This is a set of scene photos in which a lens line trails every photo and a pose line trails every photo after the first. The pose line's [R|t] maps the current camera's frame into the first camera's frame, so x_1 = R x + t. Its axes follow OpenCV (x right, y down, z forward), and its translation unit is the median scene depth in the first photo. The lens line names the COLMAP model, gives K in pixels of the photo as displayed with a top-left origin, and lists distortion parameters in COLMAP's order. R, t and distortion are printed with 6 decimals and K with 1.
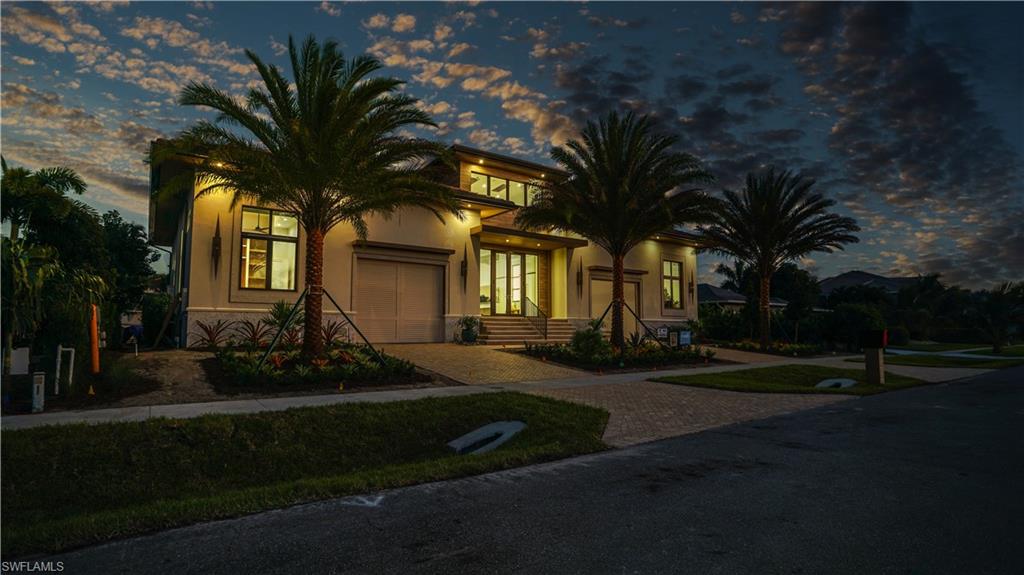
lens RADIAL K [[555.9, 0, 512.1], [0, 555.9, 284.7], [0, 0, 1]] dist [-0.005688, -0.000643]
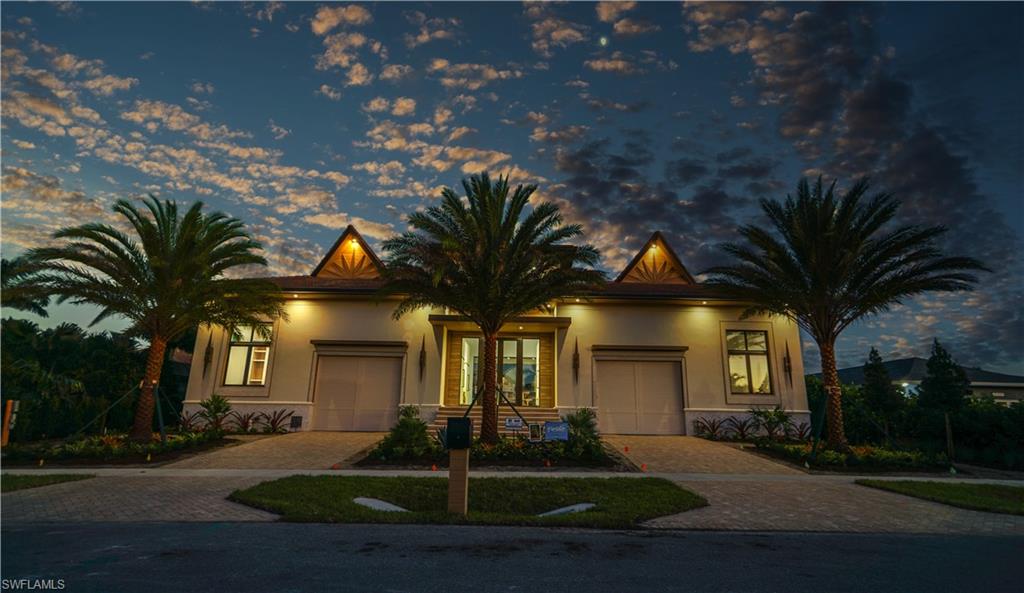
lens RADIAL K [[452.9, 0, 526.0], [0, 452.9, 322.8], [0, 0, 1]] dist [0.003094, 0.000400]
pose [[0.802365, -0.120182, -0.584608, 0.565854], [0.038930, 0.987969, -0.149673, 0.038443], [0.595562, 0.097334, 0.797391, 0.439753]]
